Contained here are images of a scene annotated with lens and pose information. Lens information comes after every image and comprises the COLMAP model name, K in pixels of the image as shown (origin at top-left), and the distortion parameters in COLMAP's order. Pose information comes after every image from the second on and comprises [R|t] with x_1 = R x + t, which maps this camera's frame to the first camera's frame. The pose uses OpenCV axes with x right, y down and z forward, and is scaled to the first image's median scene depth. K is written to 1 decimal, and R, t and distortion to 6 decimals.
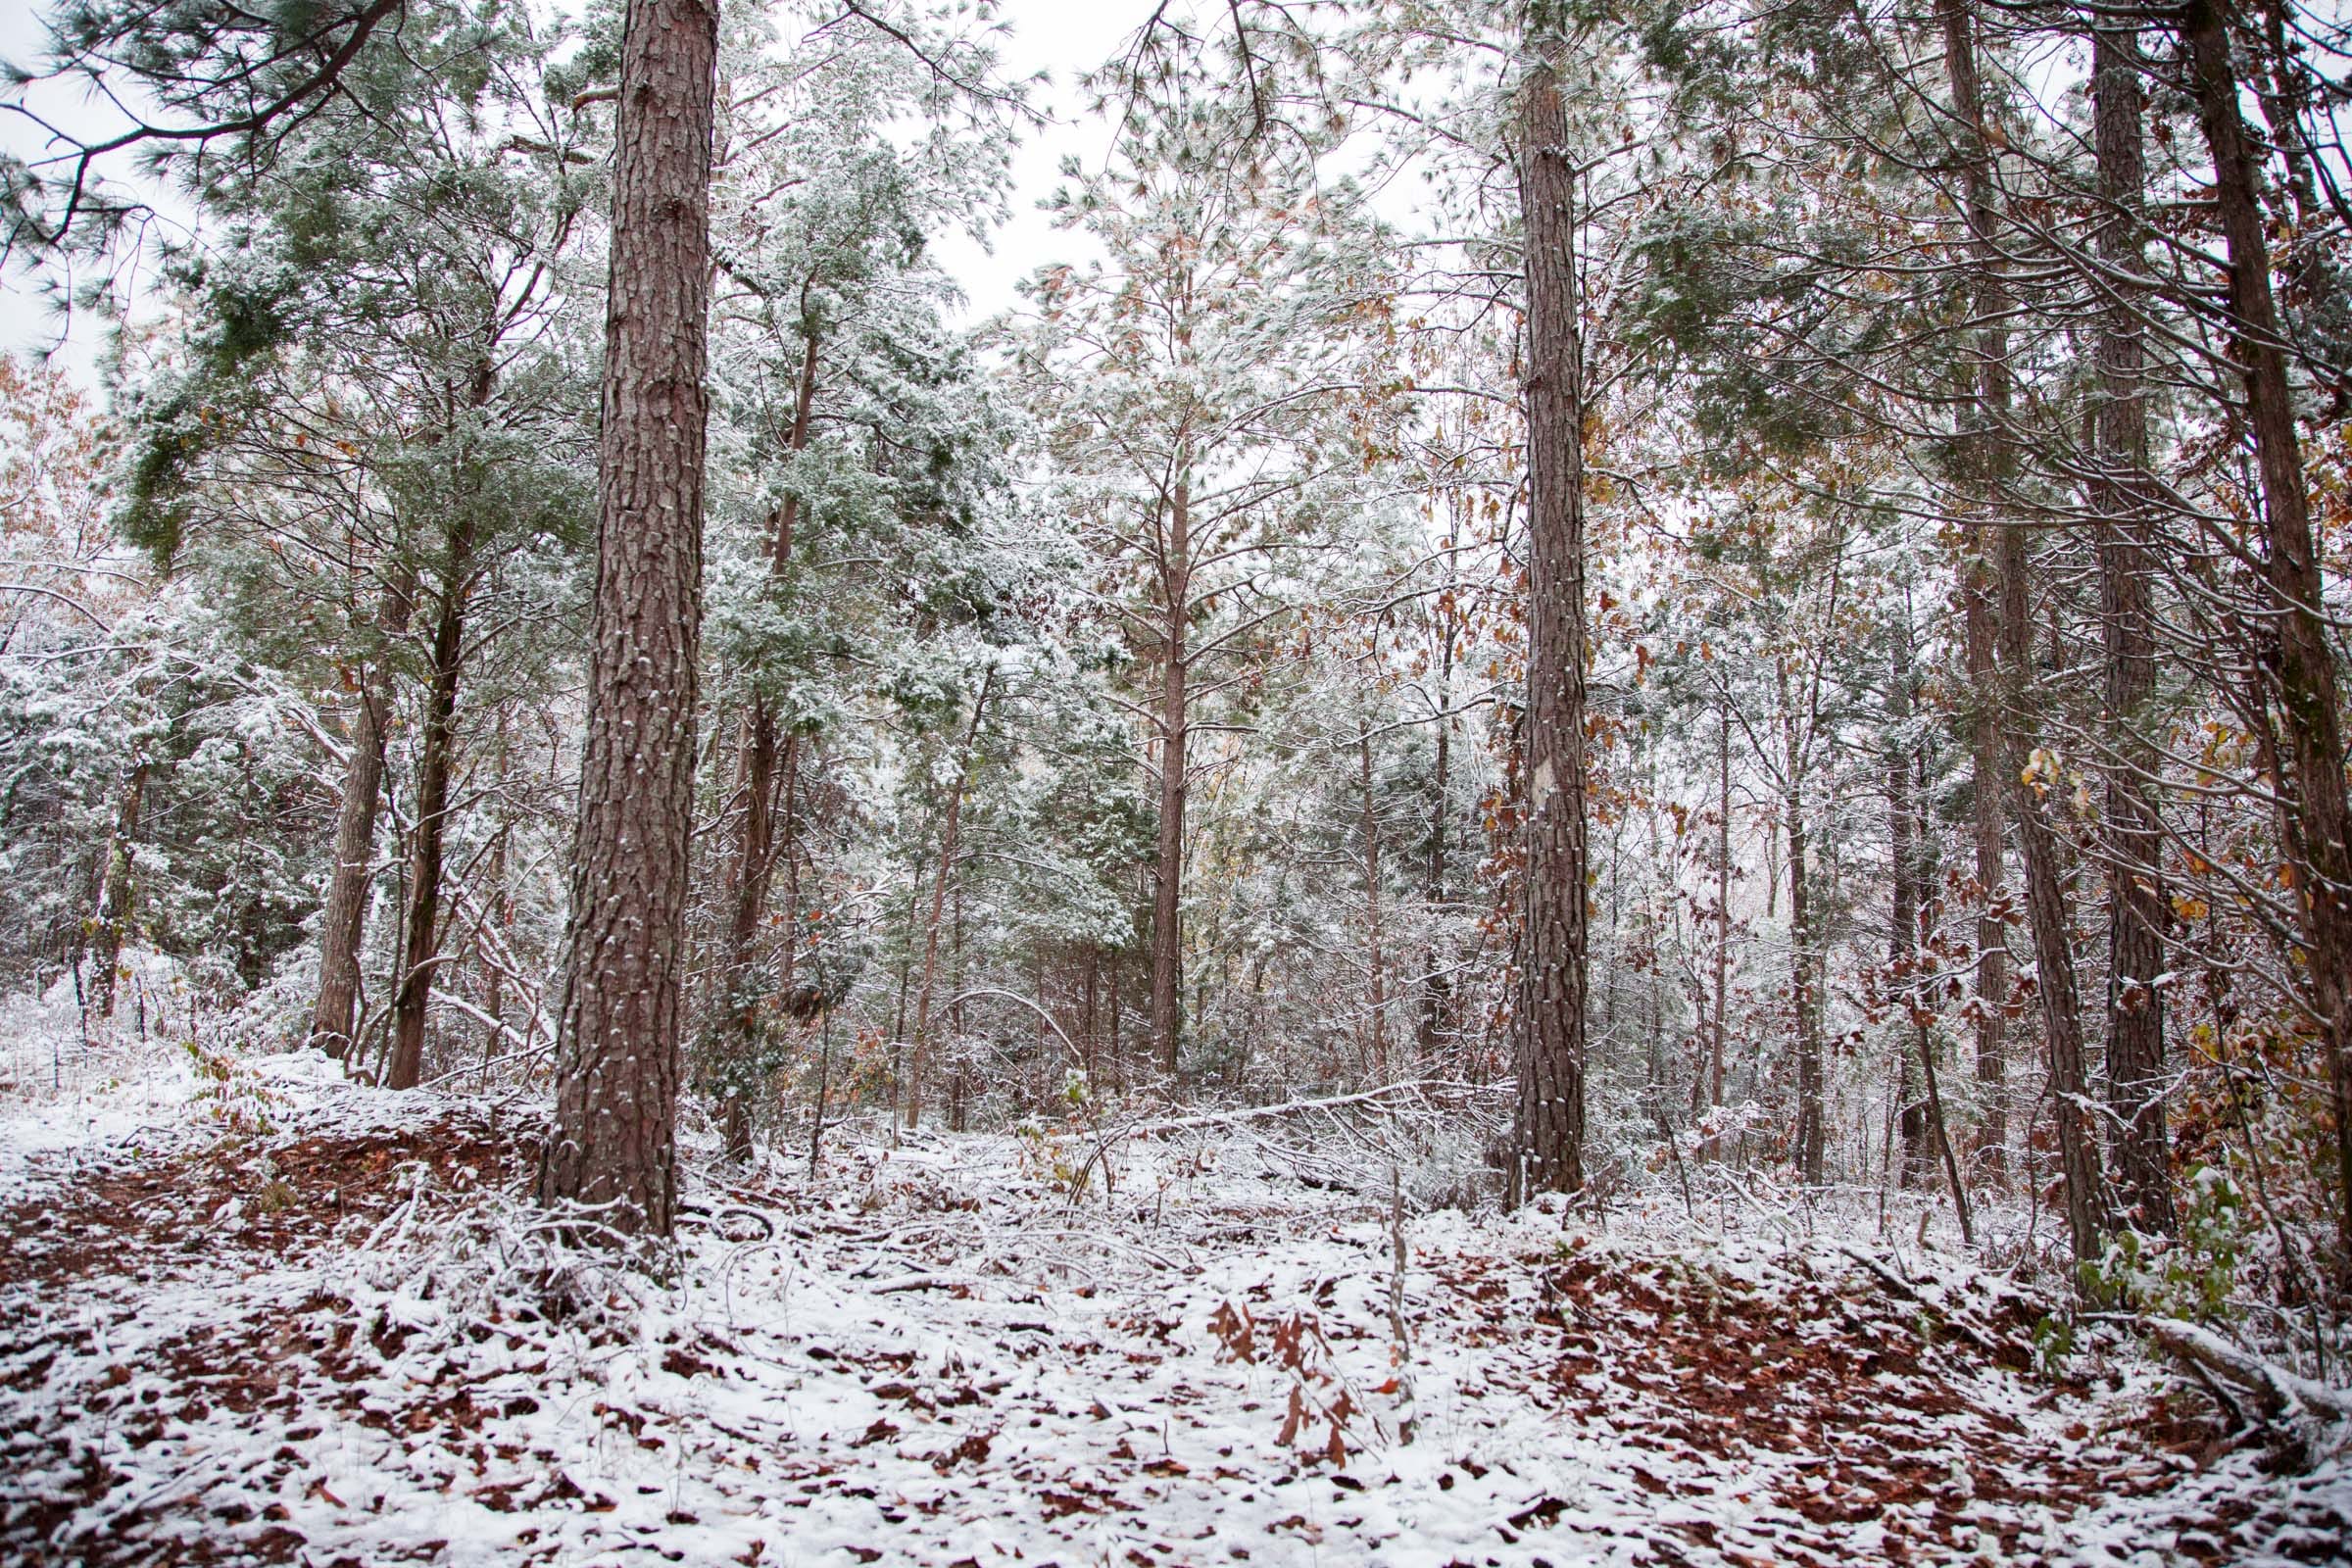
lens RADIAL K [[1748.1, 0, 1265.7], [0, 1748.1, 773.3], [0, 0, 1]] dist [-0.118670, 0.071844]
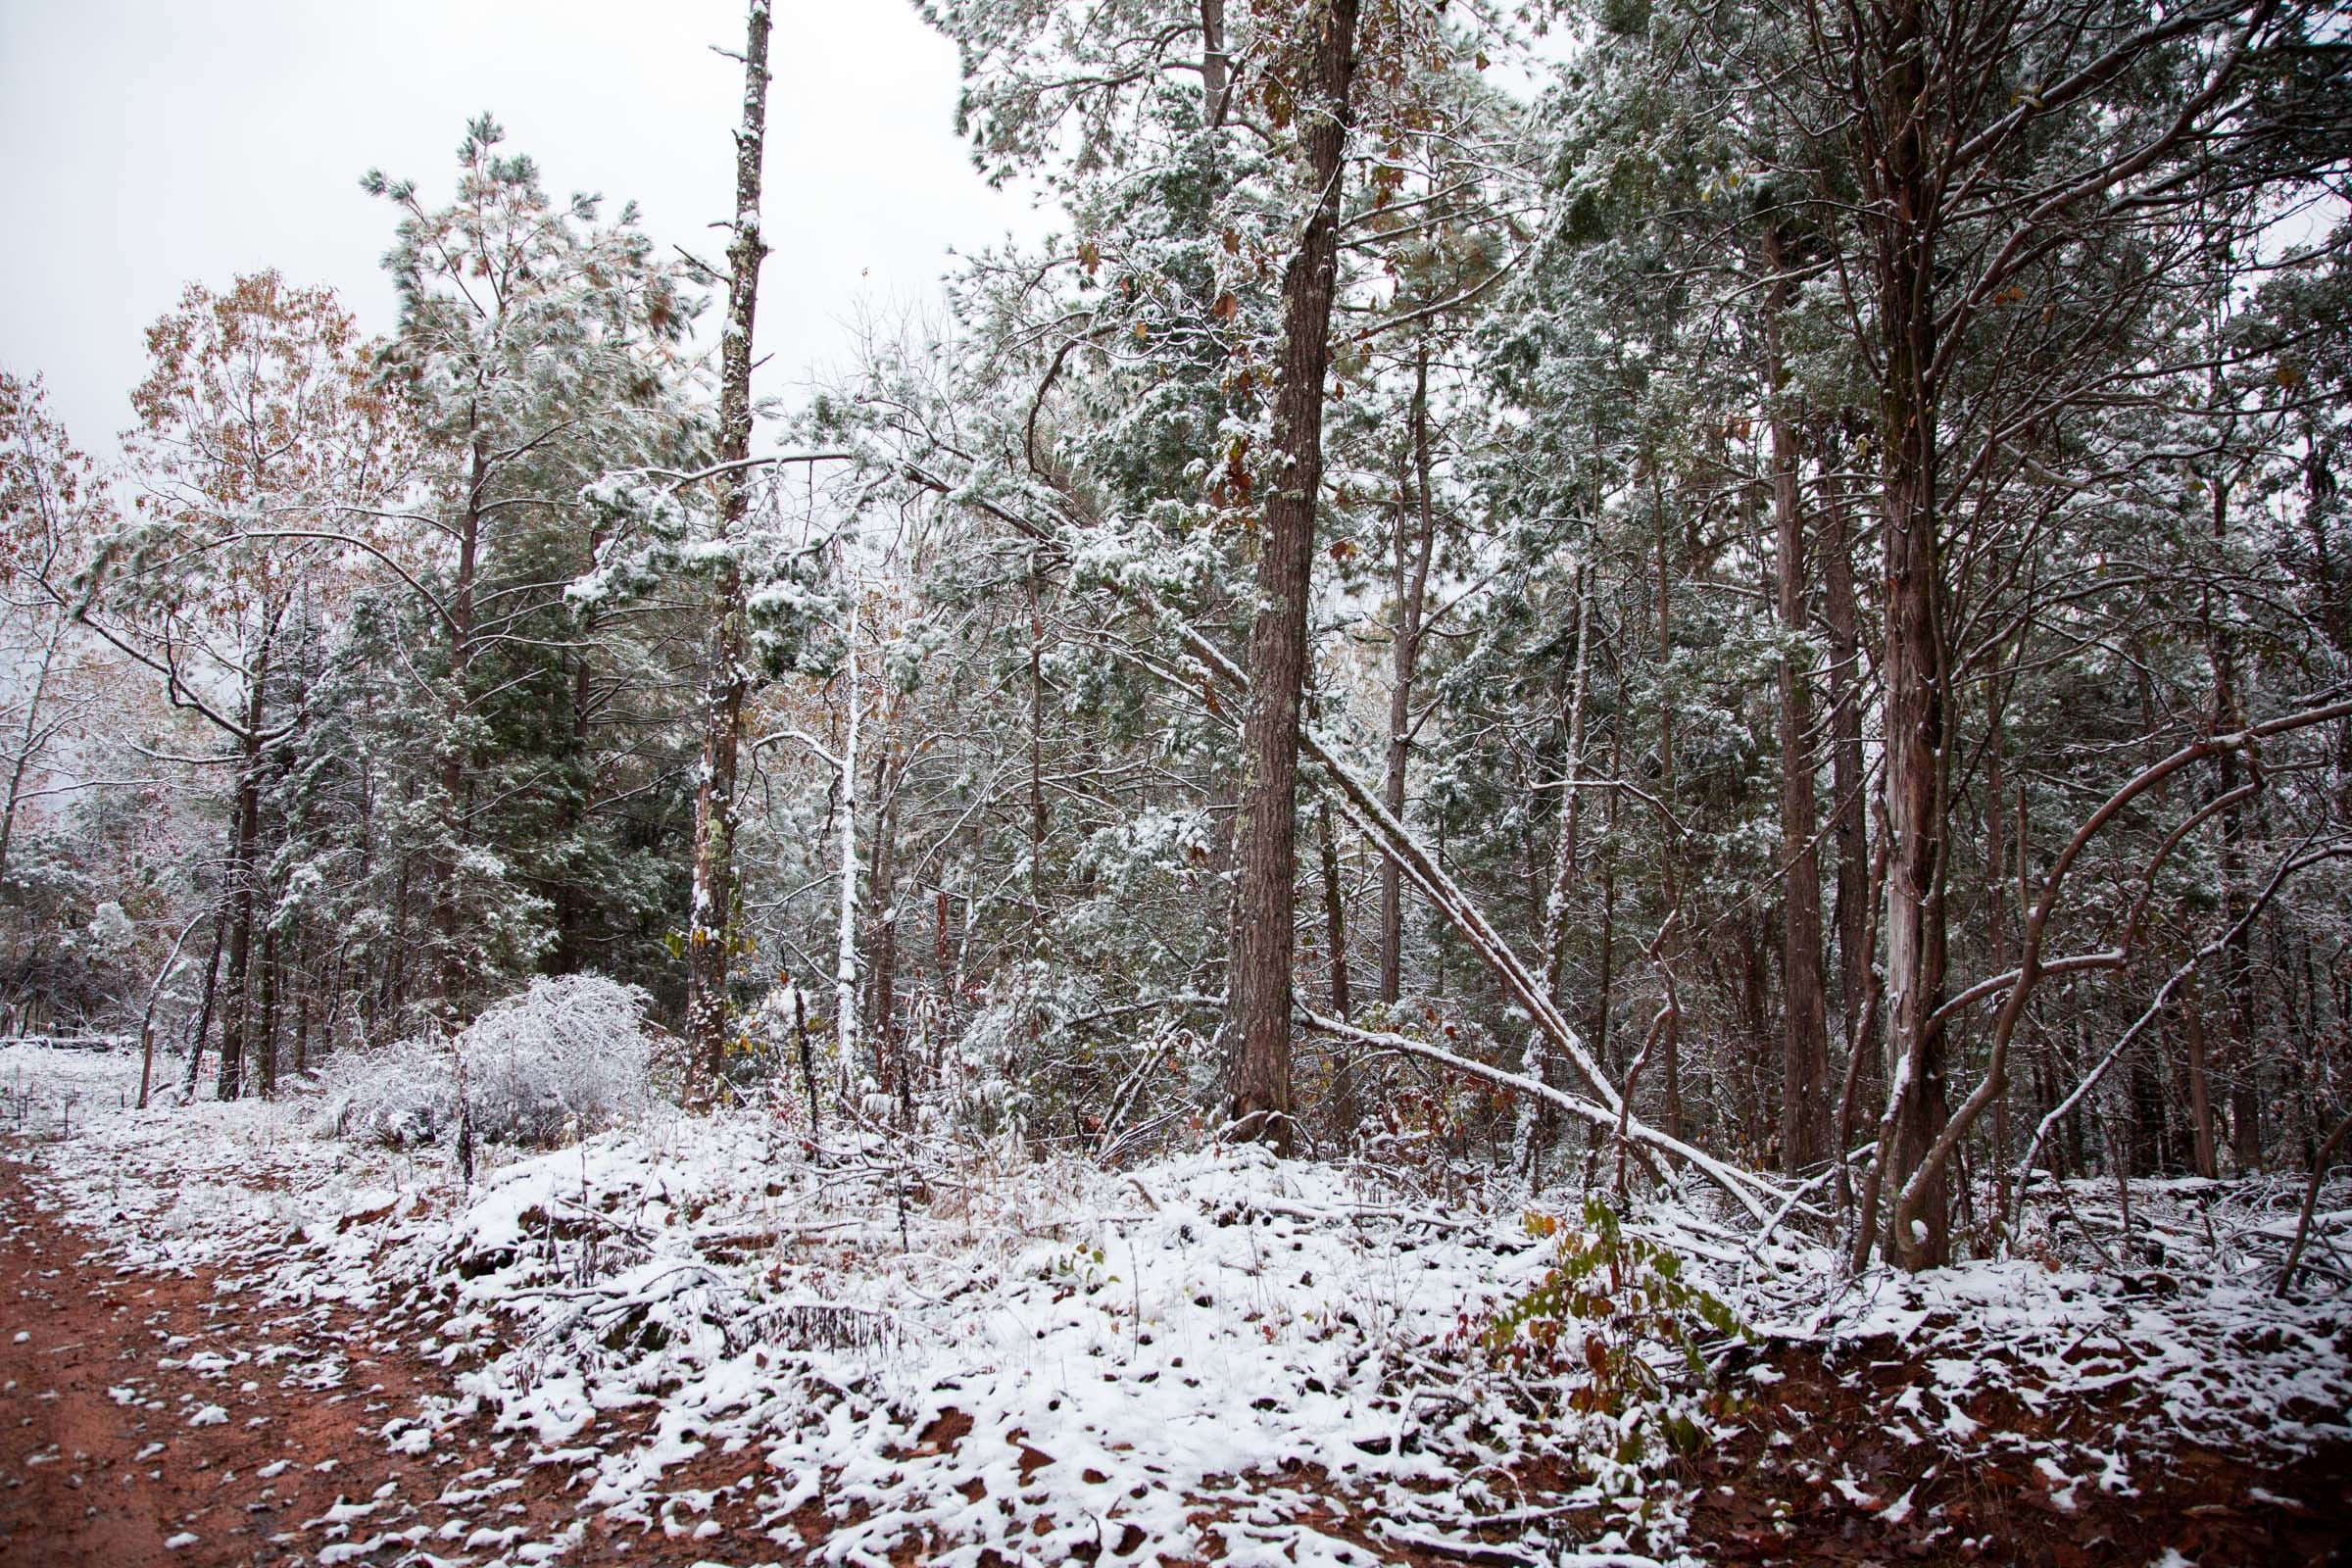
lens RADIAL K [[1748.1, 0, 1265.7], [0, 1748.1, 773.3], [0, 0, 1]] dist [-0.118670, 0.071844]
pose [[0.997481, -0.041946, -0.057206, -0.236138], [0.042424, 0.999074, 0.007175, 0.017702], [0.056853, -0.009584, 0.998337, 0.198202]]
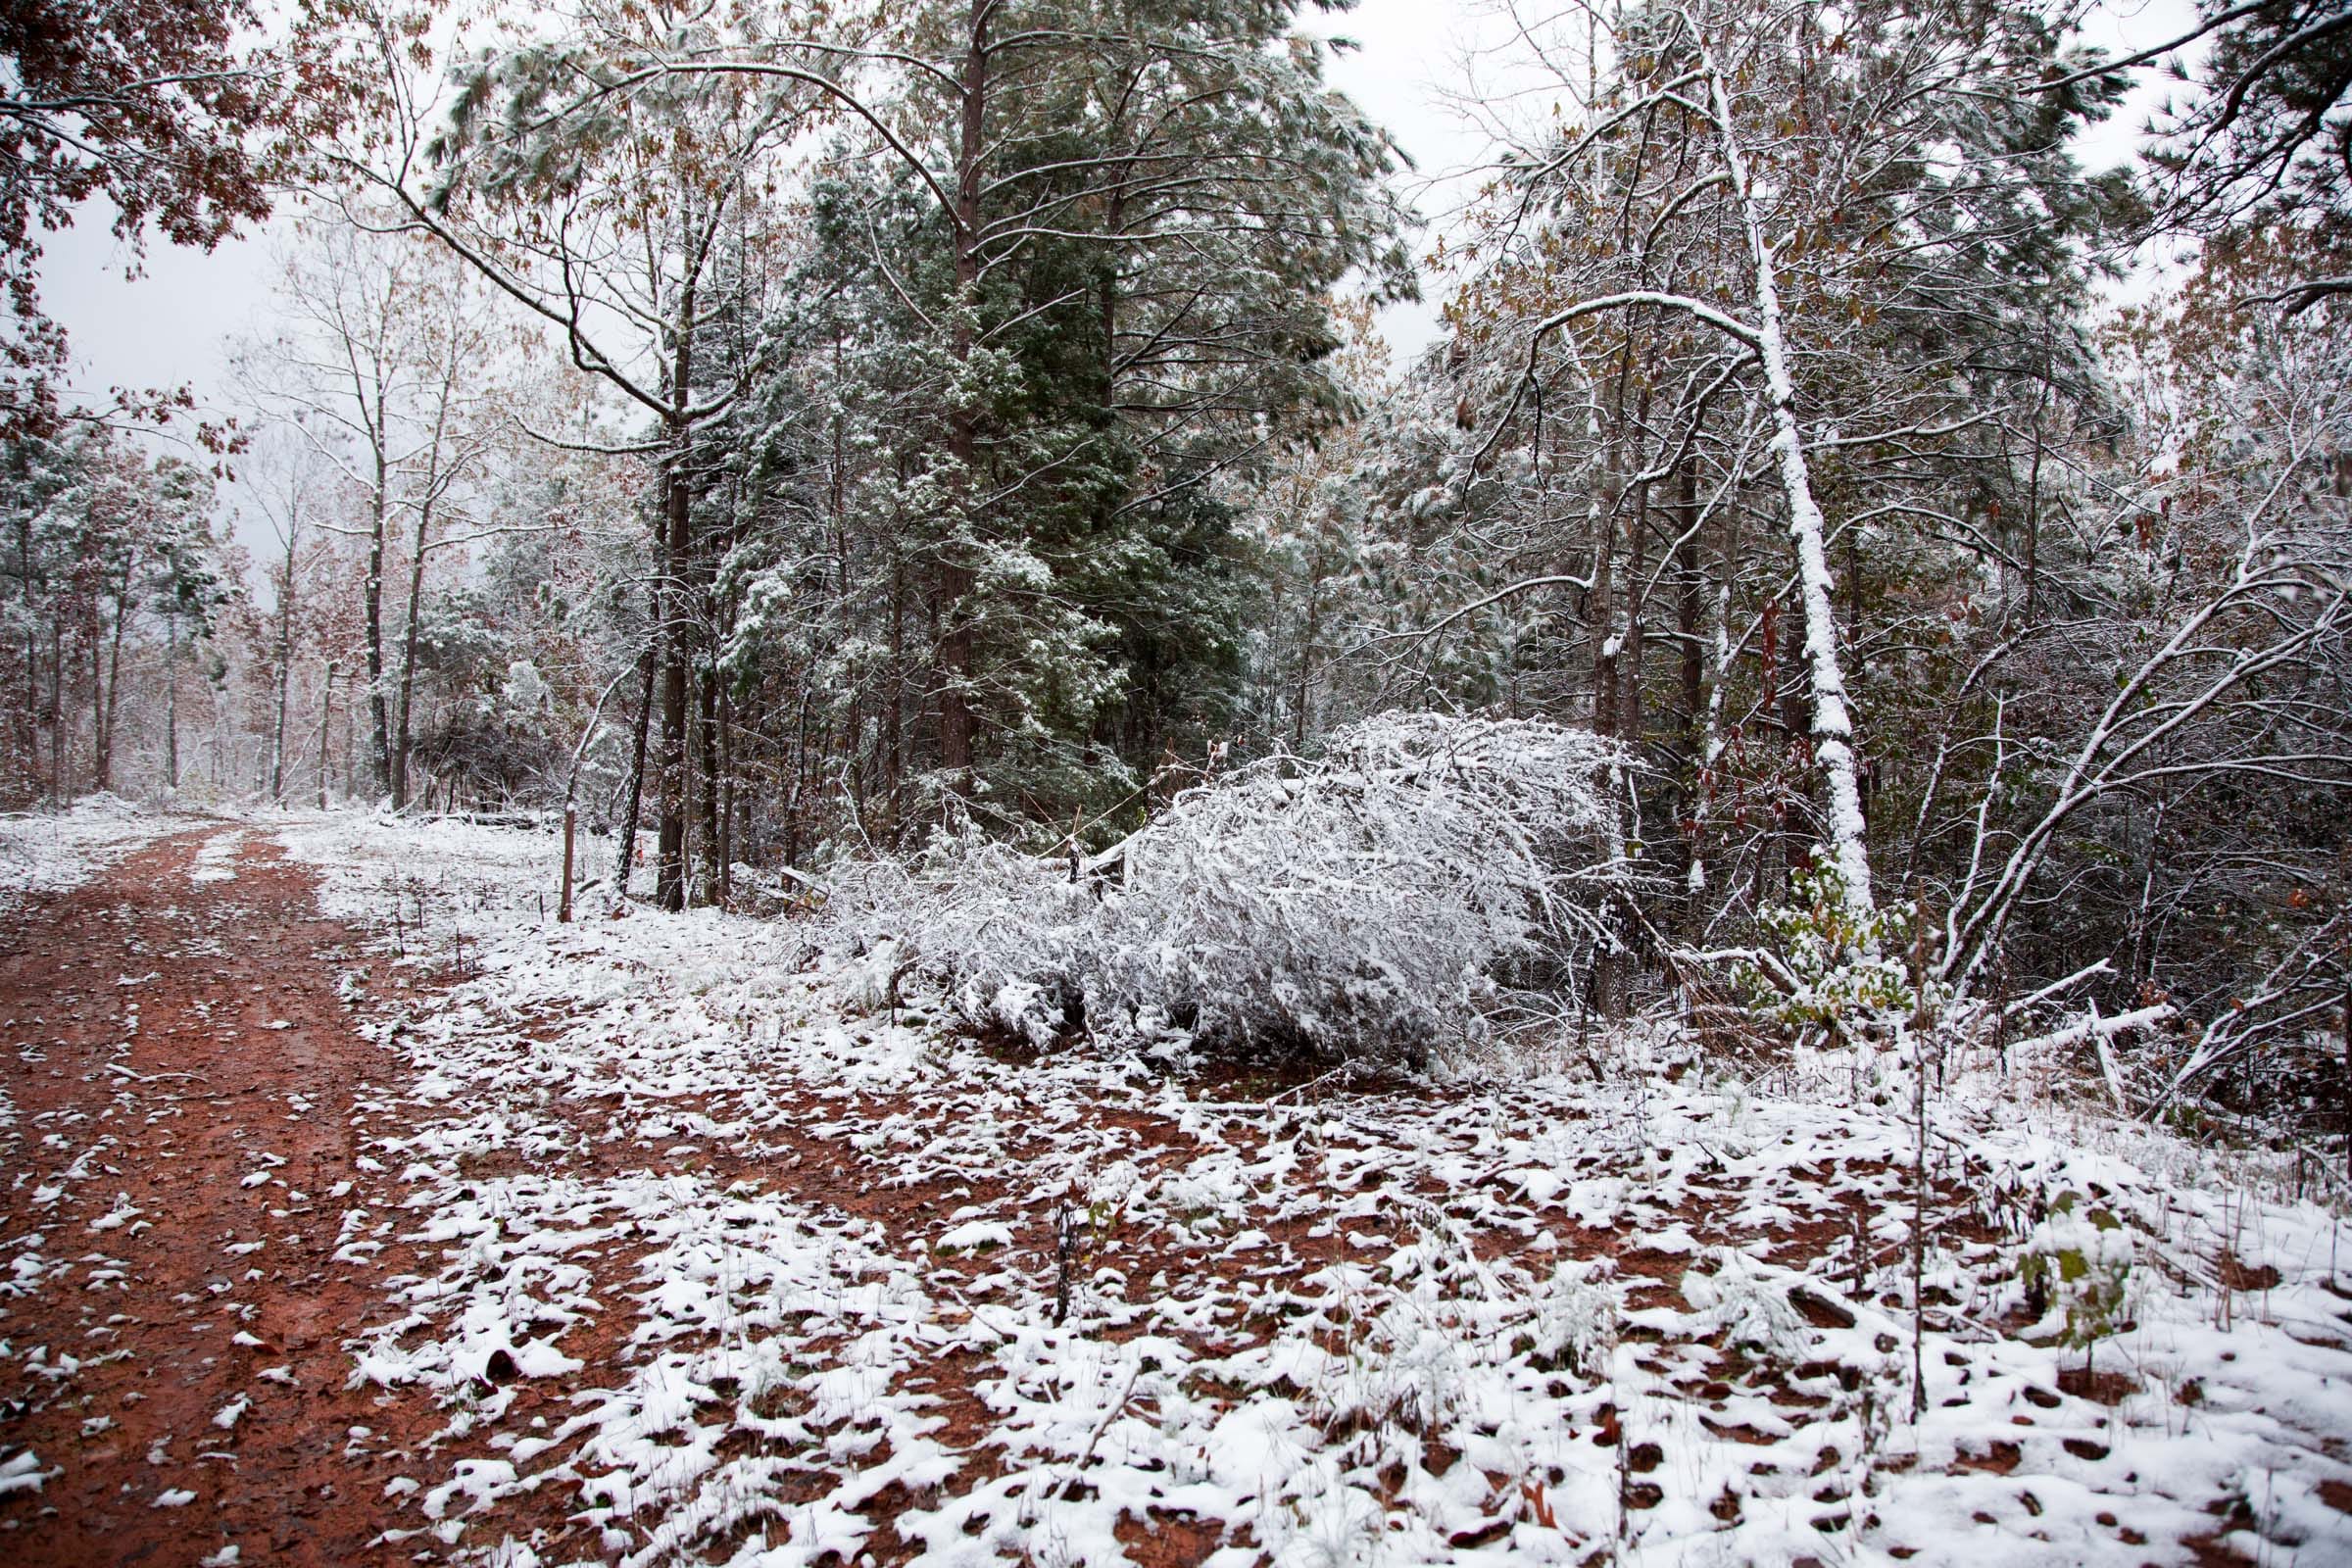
lens RADIAL K [[1748.1, 0, 1265.7], [0, 1748.1, 773.3], [0, 0, 1]] dist [-0.118670, 0.071844]
pose [[0.965542, -0.022612, -0.259262, -0.439632], [0.056621, 0.990607, 0.124470, 0.051158], [0.254012, -0.134860, 0.957753, 0.472089]]
